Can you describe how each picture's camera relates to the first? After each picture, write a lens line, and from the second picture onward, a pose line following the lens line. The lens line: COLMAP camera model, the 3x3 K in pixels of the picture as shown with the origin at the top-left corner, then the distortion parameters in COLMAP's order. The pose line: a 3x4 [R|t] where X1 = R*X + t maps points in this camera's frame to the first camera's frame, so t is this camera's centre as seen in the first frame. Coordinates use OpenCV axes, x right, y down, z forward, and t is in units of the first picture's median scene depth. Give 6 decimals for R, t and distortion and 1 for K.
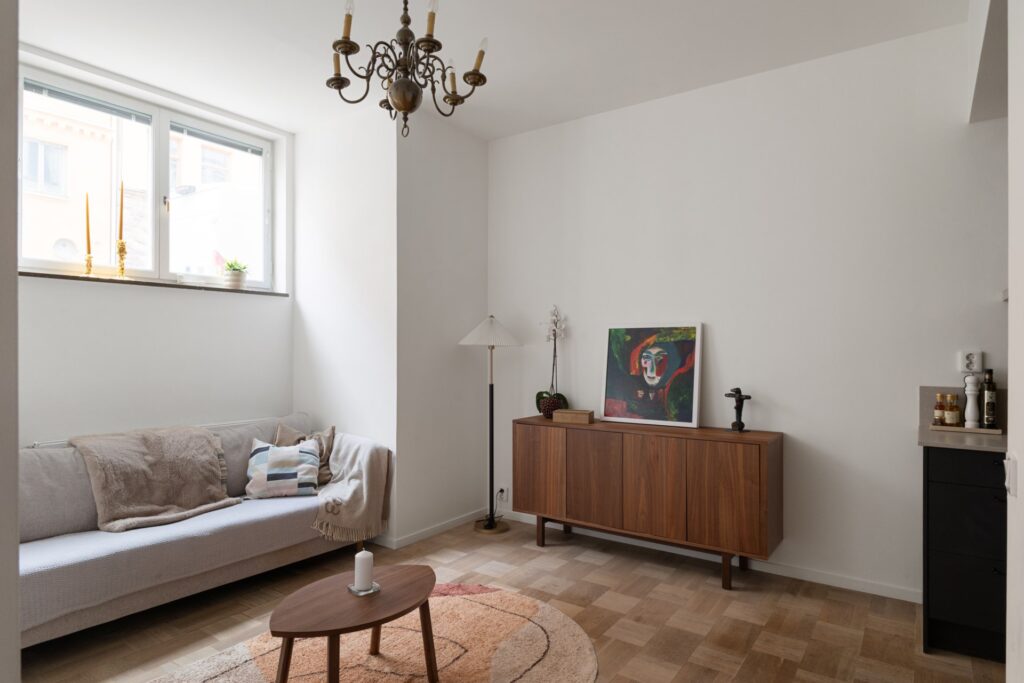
lens RADIAL K [[585.1, 0, 512.0], [0, 585.1, 341.5], [0, 0, 1]] dist [-0.001148, -0.000815]
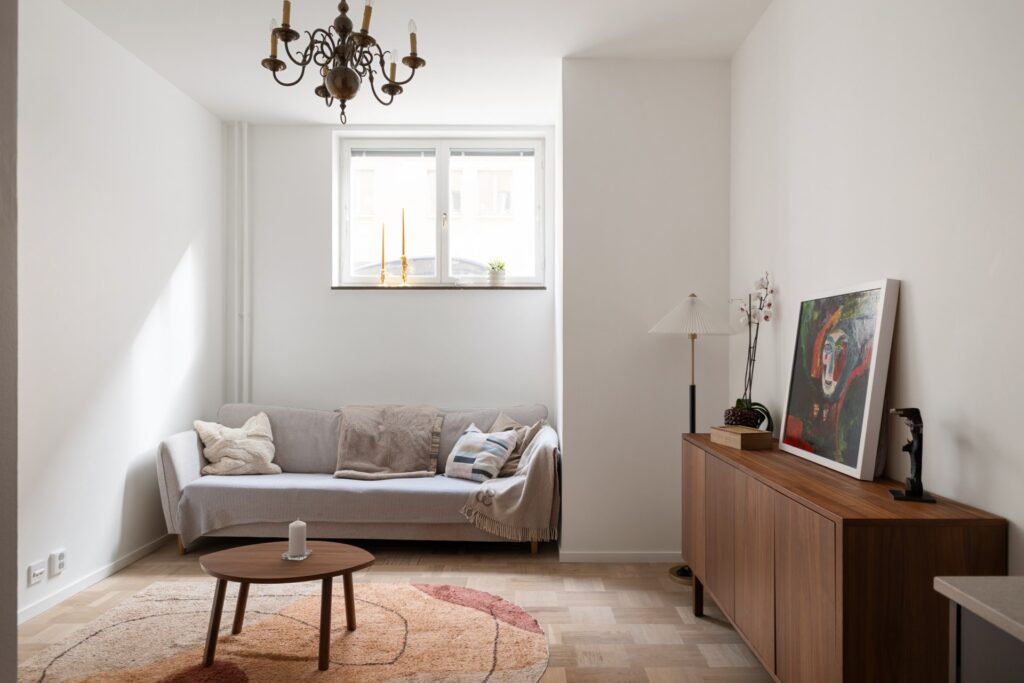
lens RADIAL K [[632.4, 0, 525.5], [0, 632.4, 345.6], [0, 0, 1]] dist [0.000928, -0.000381]
pose [[0.580743, -0.004525, -0.814075, 0.594130], [0.007786, 0.999970, -0.000004, 0.023939], [0.814050, -0.006336, 0.580760, 0.418050]]
